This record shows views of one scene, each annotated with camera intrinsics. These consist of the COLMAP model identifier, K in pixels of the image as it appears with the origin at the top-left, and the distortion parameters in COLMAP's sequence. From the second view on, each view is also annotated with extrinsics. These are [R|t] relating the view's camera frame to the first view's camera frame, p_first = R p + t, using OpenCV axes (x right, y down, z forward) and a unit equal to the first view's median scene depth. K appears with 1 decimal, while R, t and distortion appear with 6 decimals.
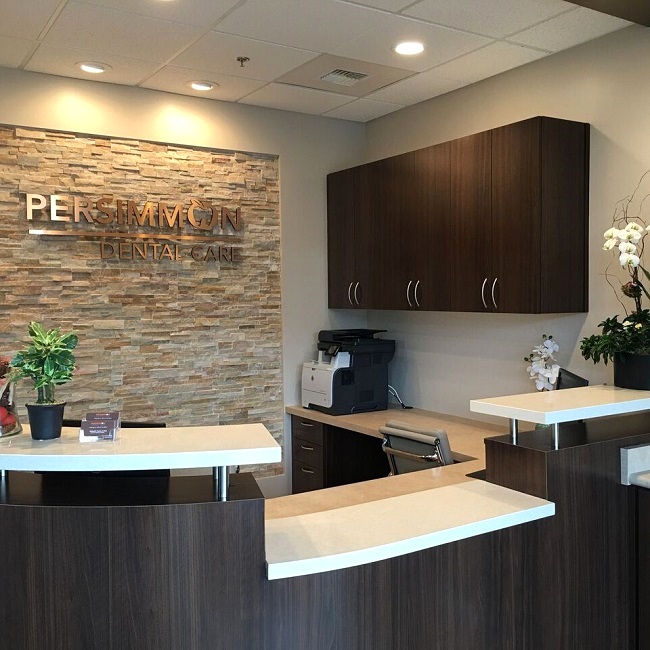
lens RADIAL K [[732.2, 0, 325.6], [0, 732.2, 328.7], [0, 0, 1]] dist [0.037548, -0.021445]
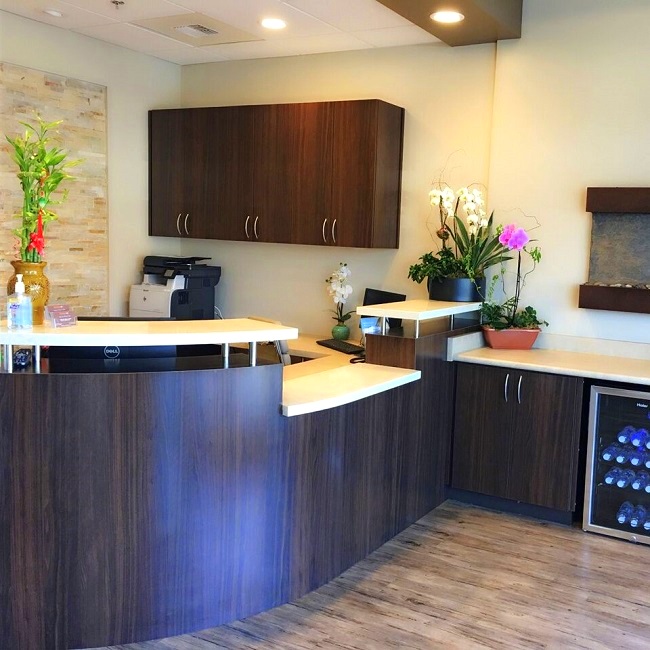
lens RADIAL K [[807.6, 0, 325.0], [0, 807.6, 325.0], [0, 0, 1]] dist [0.066915, -0.055305]
pose [[0.893101, 0.000378, 0.449857, -0.418023], [-0.032222, 0.997485, 0.063133, 0.027513], [-0.448702, -0.070879, 0.890866, -0.272239]]
